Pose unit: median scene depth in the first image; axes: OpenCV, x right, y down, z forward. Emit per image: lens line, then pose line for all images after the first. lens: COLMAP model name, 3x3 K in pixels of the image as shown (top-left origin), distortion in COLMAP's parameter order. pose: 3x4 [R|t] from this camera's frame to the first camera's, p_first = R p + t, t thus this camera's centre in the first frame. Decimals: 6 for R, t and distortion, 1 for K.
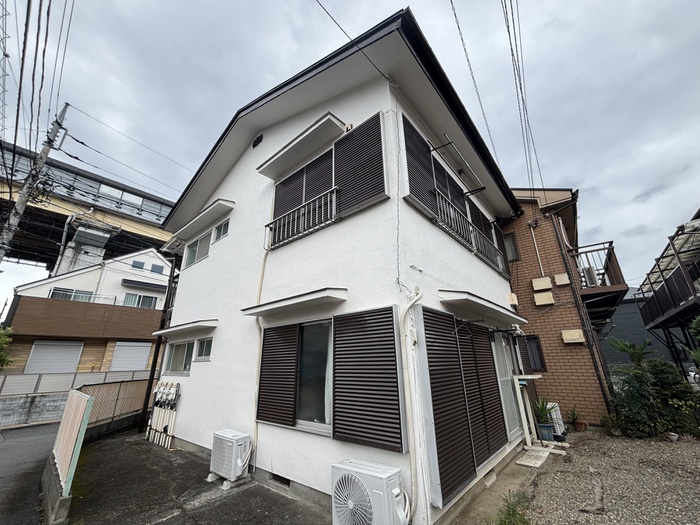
lens RADIAL K [[282.7, 0, 350.0], [0, 282.7, 262.5], [0, 0, 1]] dist [0.002223, 0.000078]
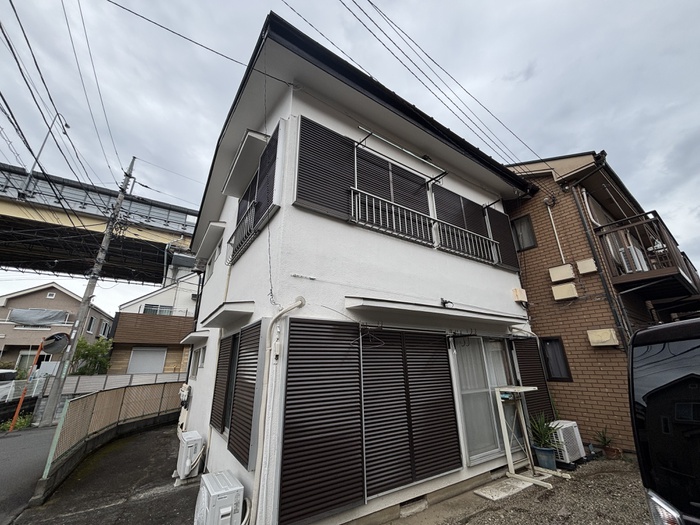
lens RADIAL K [[282.7, 0, 350.0], [0, 282.7, 262.5], [0, 0, 1]] dist [0.002223, 0.000078]
pose [[0.962753, -0.088999, -0.255315, 0.326134], [0.089129, 0.995958, -0.011085, -0.002142], [0.255270, -0.012084, 0.966794, 0.058174]]
